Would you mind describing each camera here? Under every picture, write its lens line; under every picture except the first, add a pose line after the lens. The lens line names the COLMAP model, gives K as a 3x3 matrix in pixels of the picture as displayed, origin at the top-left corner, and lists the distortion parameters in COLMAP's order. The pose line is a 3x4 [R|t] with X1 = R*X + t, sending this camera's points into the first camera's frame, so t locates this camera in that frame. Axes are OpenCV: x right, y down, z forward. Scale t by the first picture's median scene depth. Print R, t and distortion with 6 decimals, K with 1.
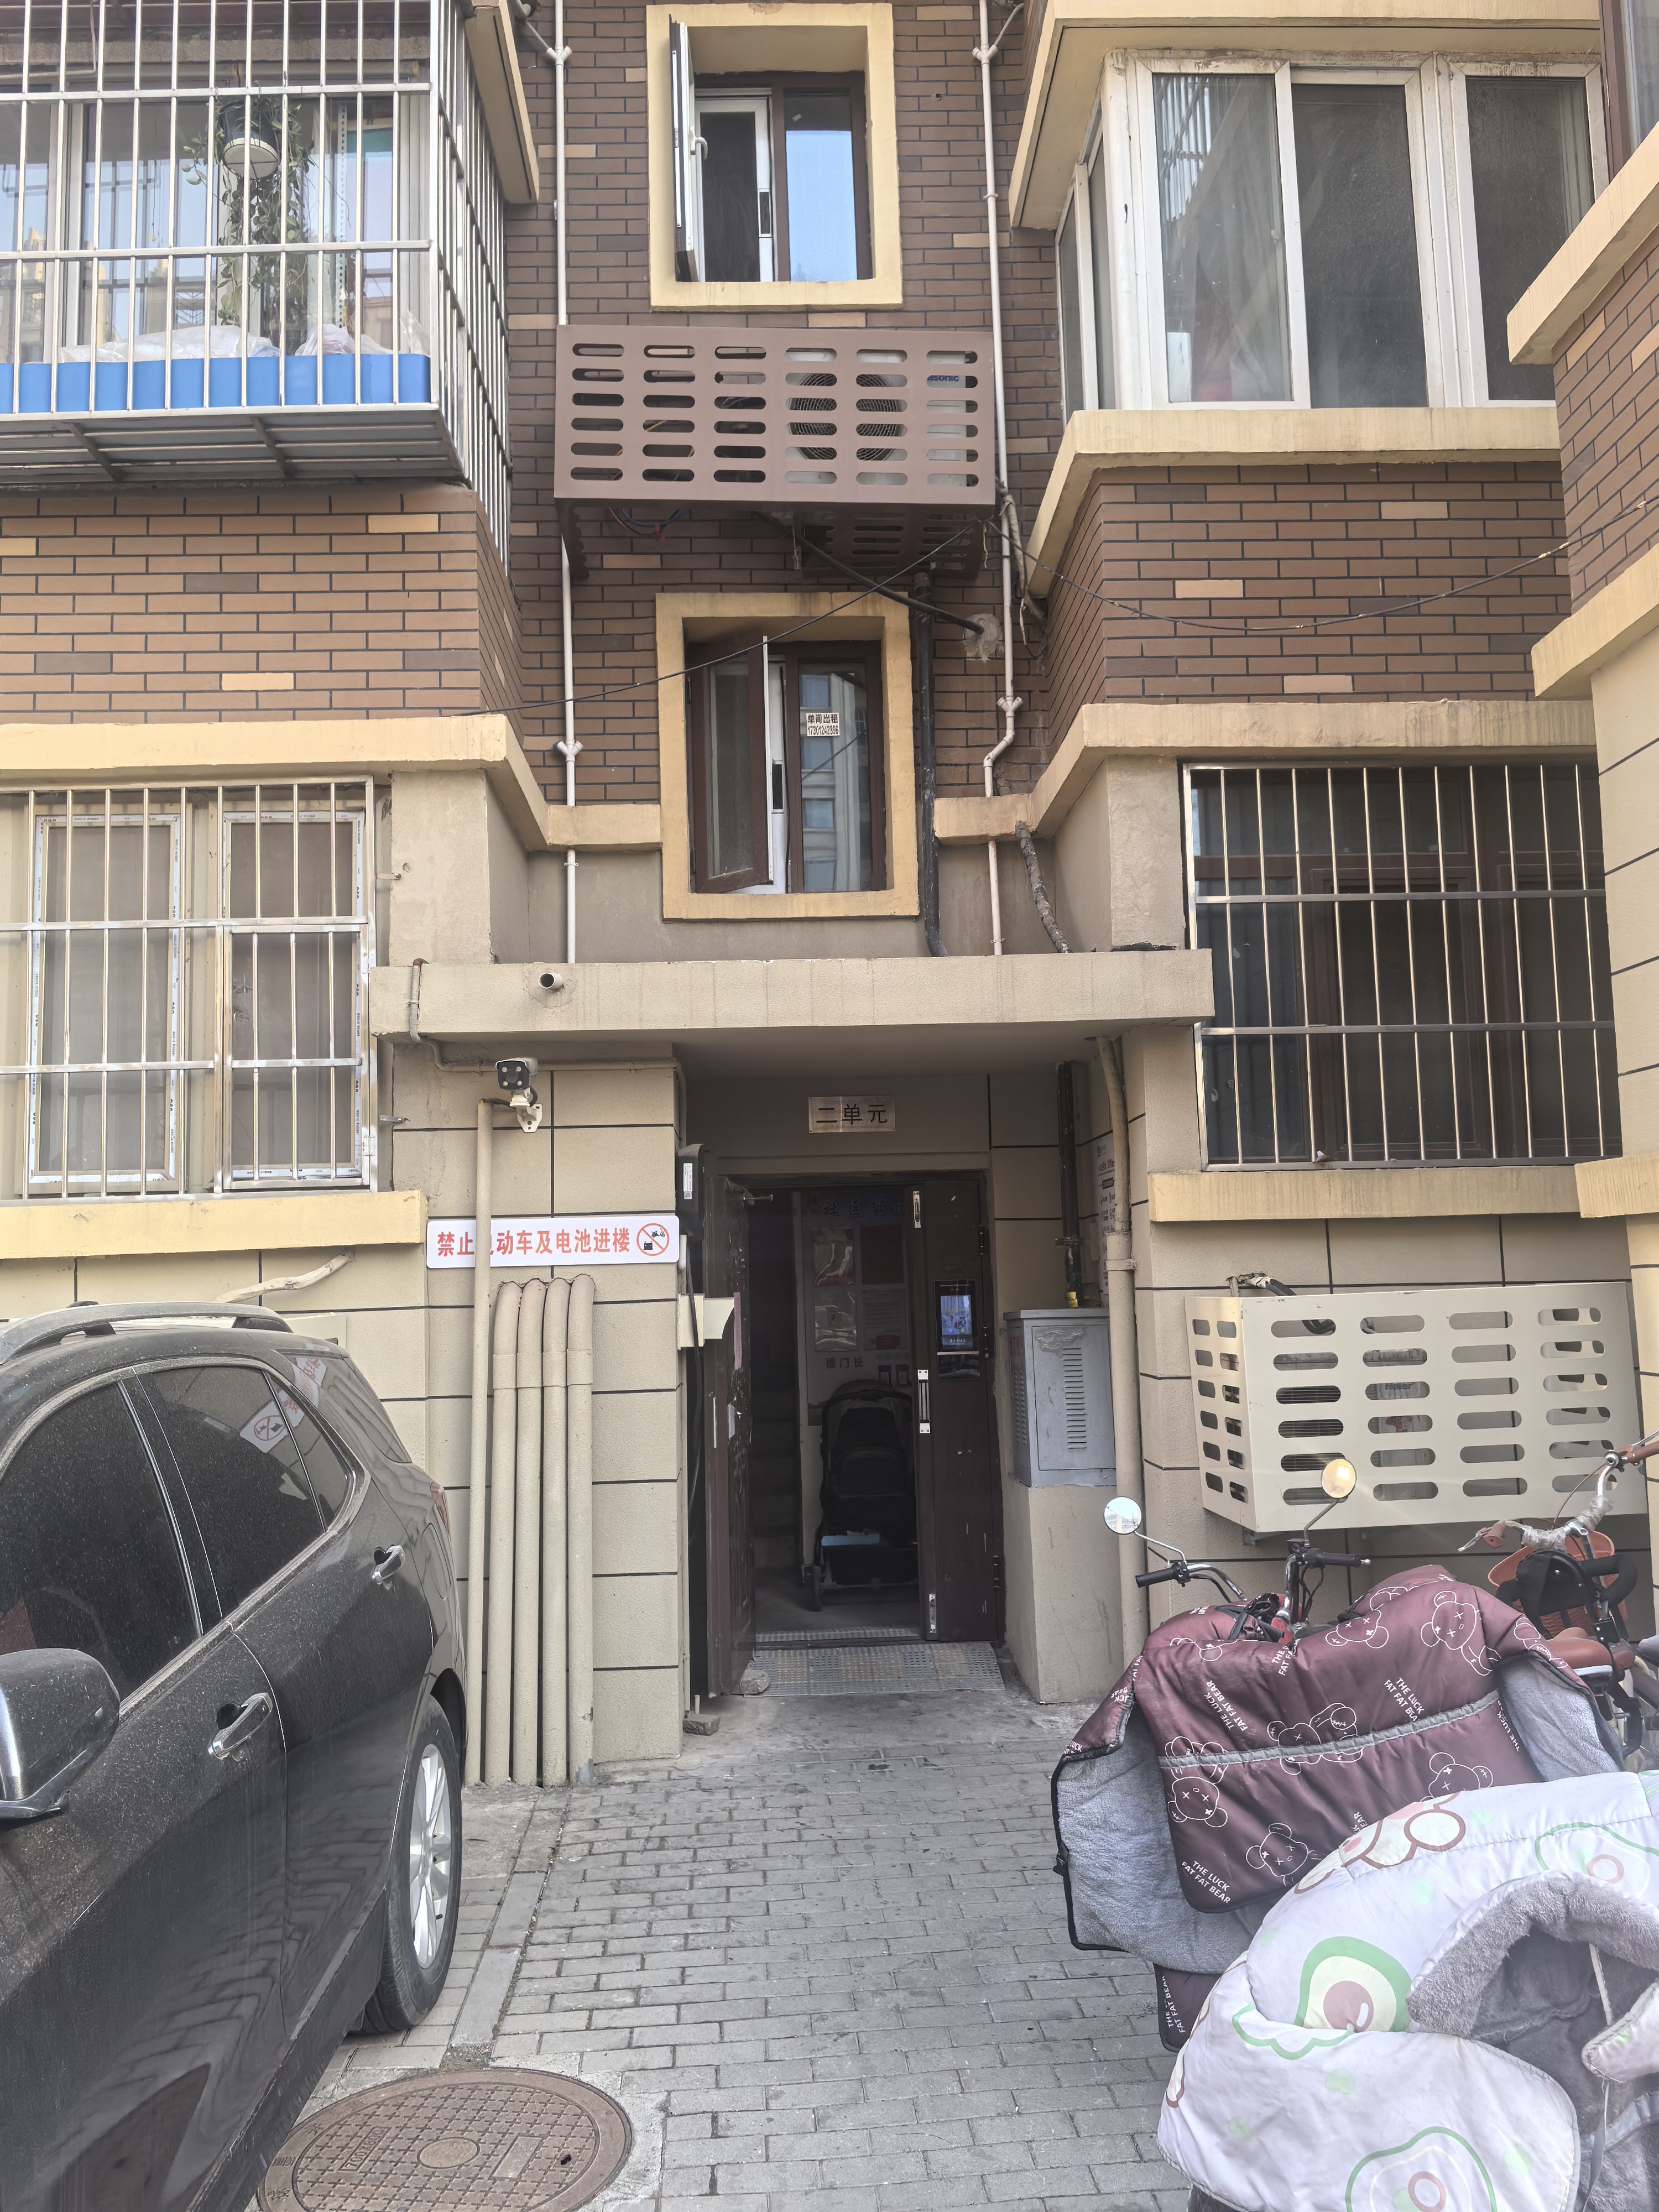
lens RADIAL K [[1737.1, 0, 838.7], [0, 1737.1, 1116.7], [0, 0, 1]] dist [0.053078, -0.085062]
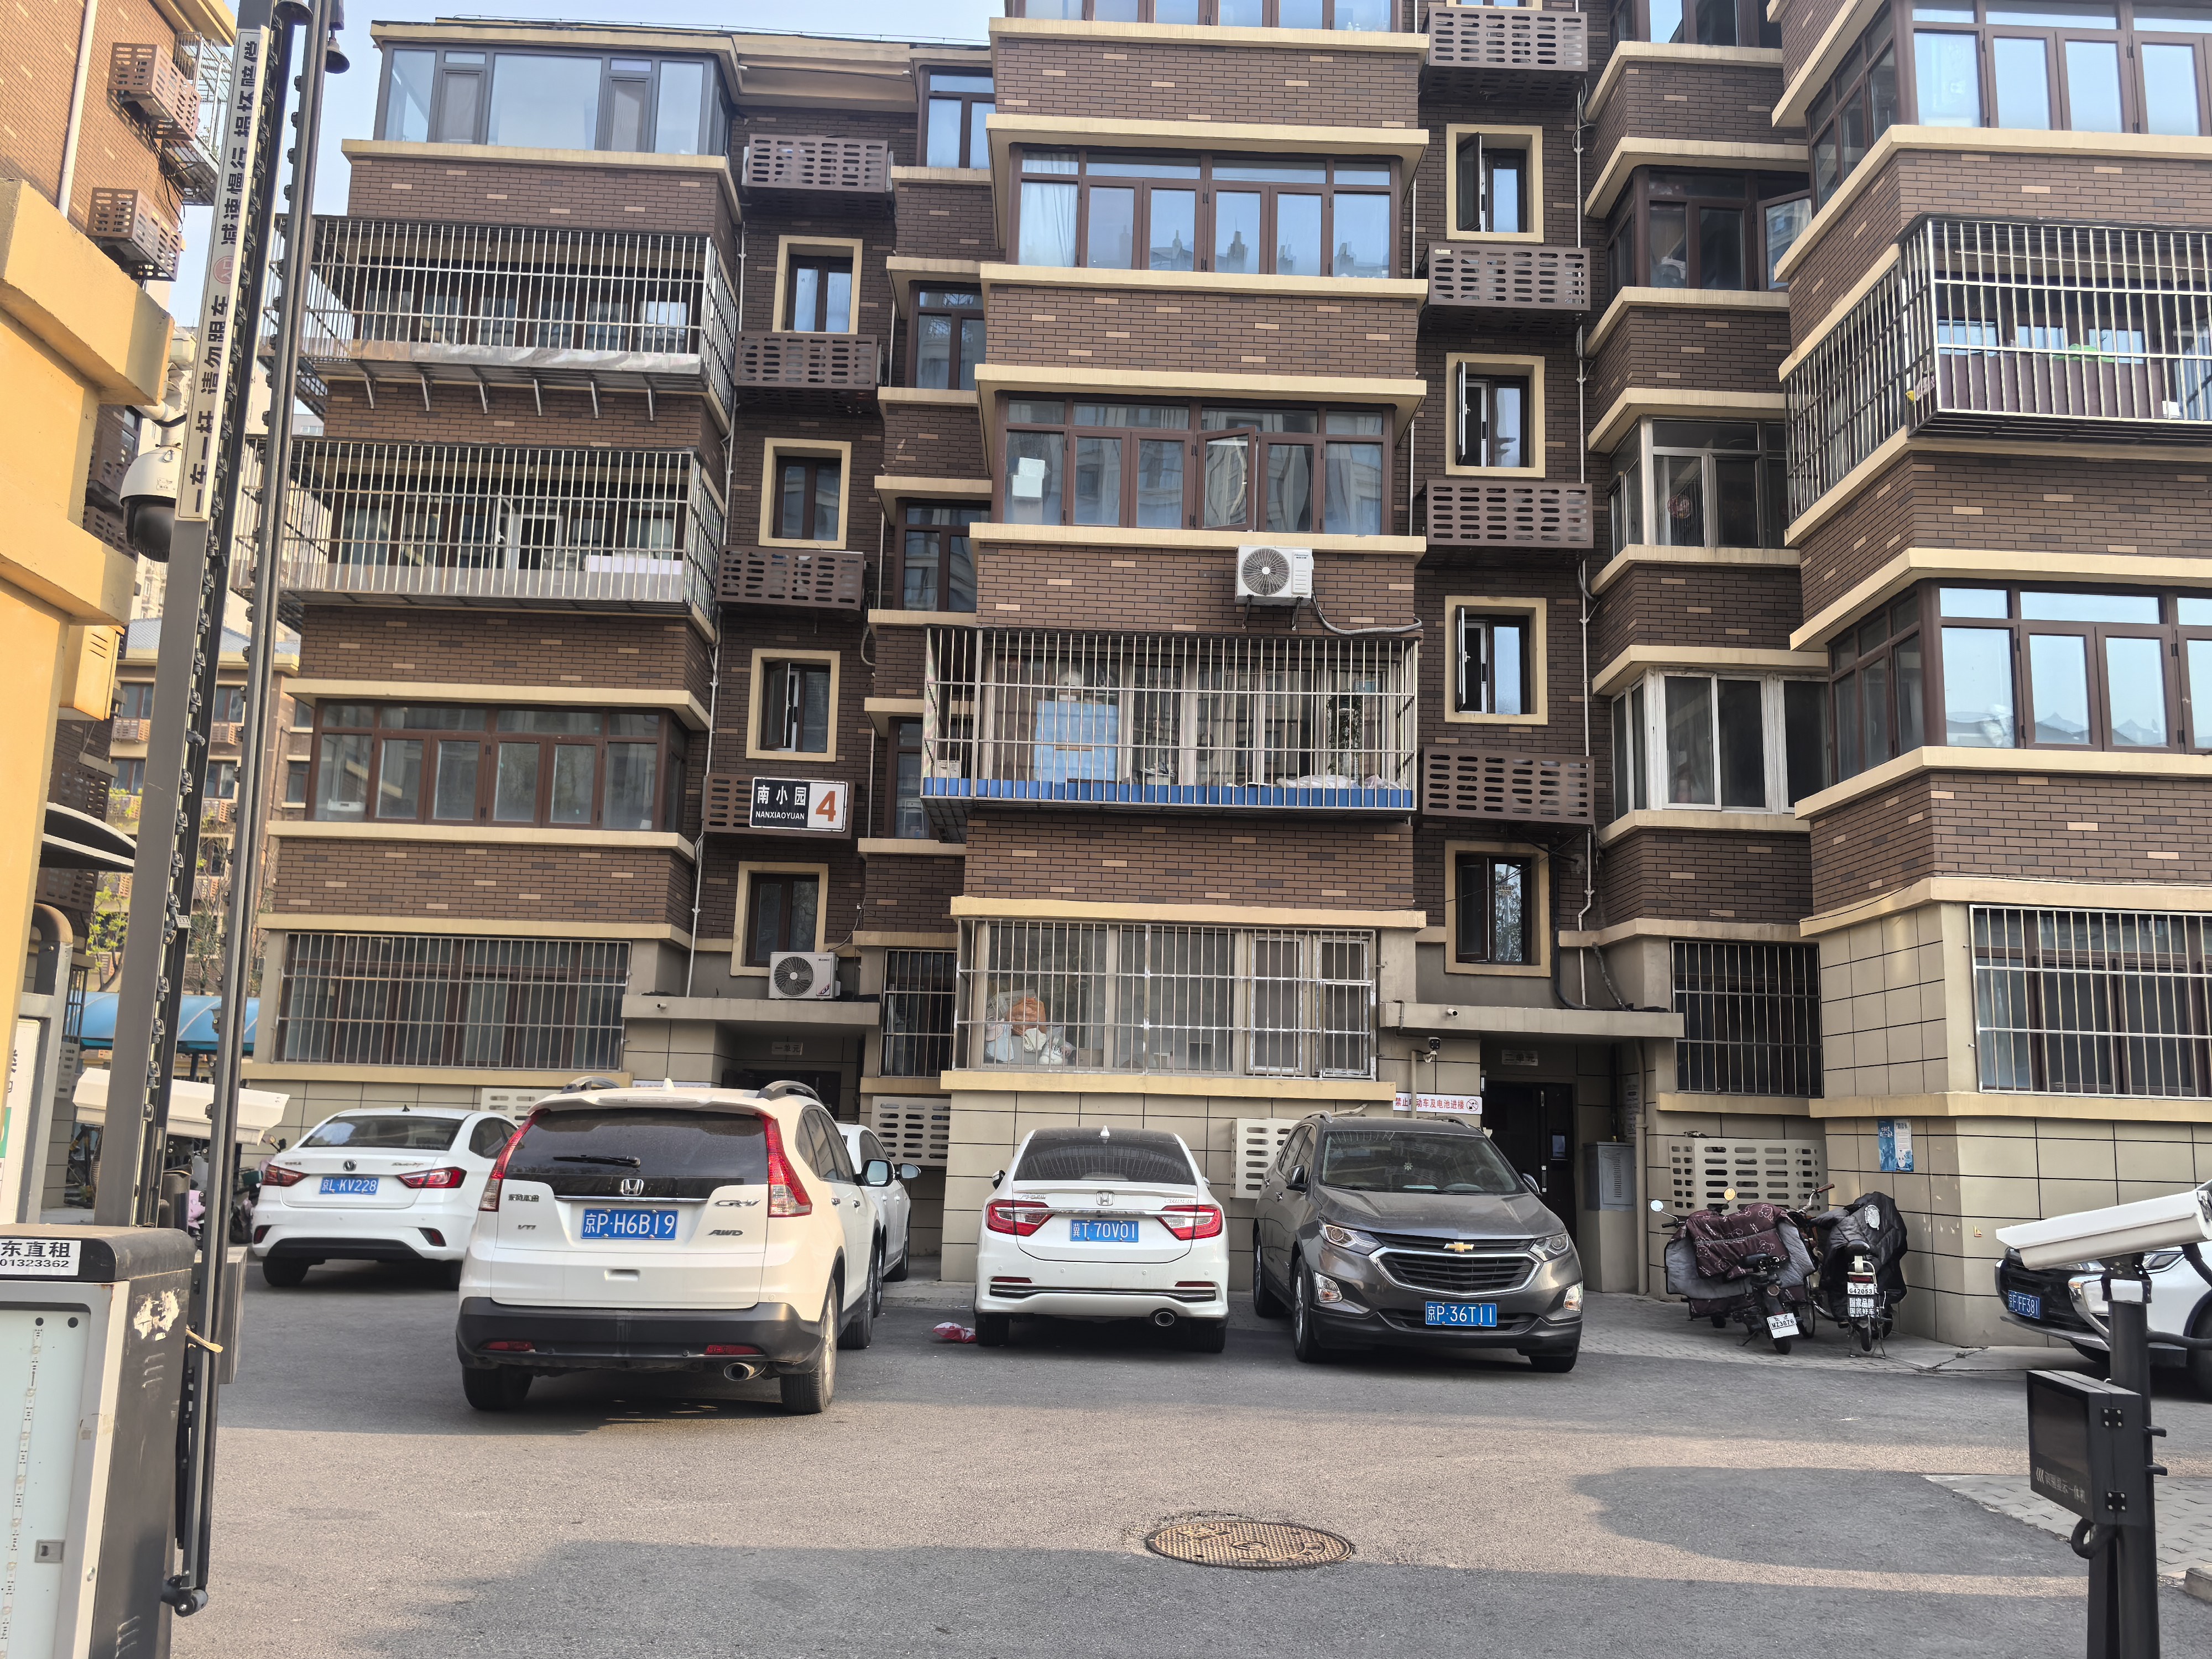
lens RADIAL K [[1737.1, 0, 1095.6], [0, 1737.1, 834.3], [0, 0, 1]] dist [0.053078, -0.085062]
pose [[0.997965, 0.056216, -0.030082, -0.621063], [-0.058406, 0.995263, -0.077713, -0.102733], [0.025571, 0.079312, 0.996522, -1.737716]]
